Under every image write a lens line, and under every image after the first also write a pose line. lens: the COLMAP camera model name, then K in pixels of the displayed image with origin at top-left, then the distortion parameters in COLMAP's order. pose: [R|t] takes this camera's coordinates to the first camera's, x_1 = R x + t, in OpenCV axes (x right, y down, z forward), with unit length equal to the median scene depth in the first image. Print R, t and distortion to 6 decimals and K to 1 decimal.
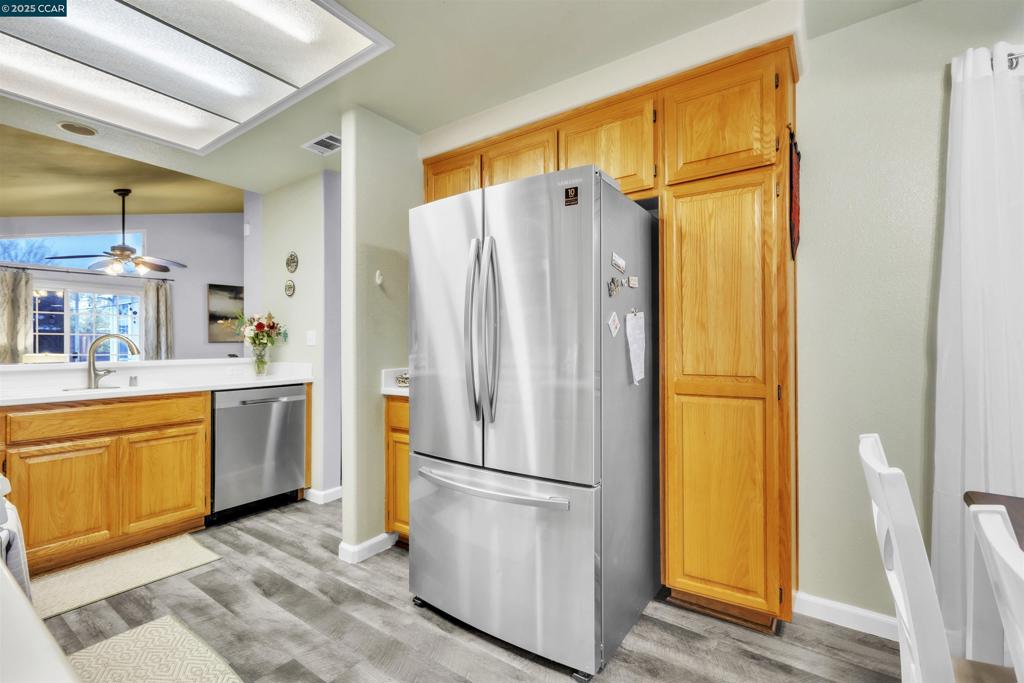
lens RADIAL K [[458.6, 0, 512.0], [0, 458.6, 341.6], [0, 0, 1]] dist [-0.001307, -0.000543]
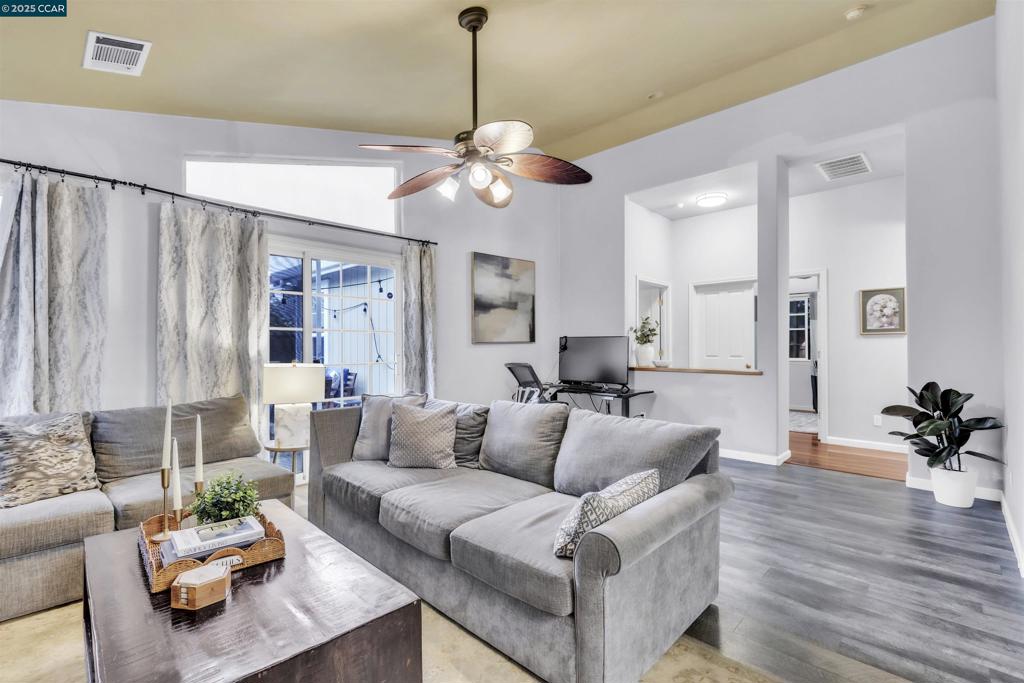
lens RADIAL K [[458.6, 0, 511.9], [0, 458.6, 343.8], [0, 0, 1]] dist [-0.001307, -0.000543]
pose [[0.986744, -0.002582, -0.162262, -0.560122], [0.002732, 0.999996, 0.000700, 0.002504], [0.162260, -0.001134, 0.986747, 0.416758]]
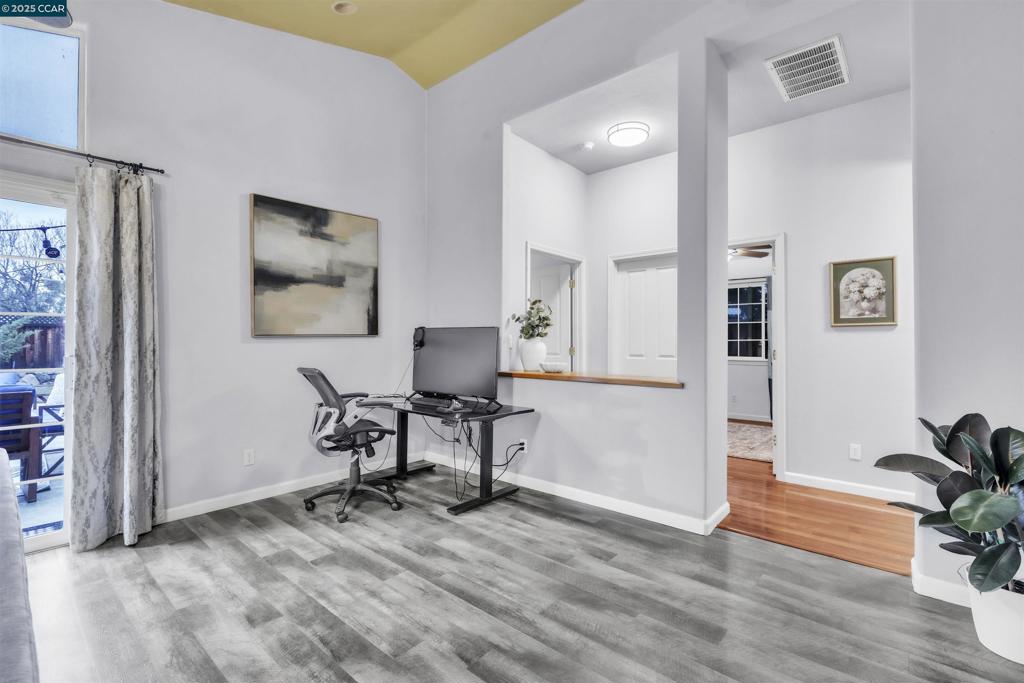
lens RADIAL K [[458.6, 0, 512.7], [0, 458.6, 337.3], [0, 0, 1]] dist [-0.001307, -0.000543]
pose [[0.994362, 0.000909, -0.106032, -0.428499], [-0.001220, 0.999995, -0.002870, 0.003912], [0.106029, 0.002983, 0.994359, 0.682925]]
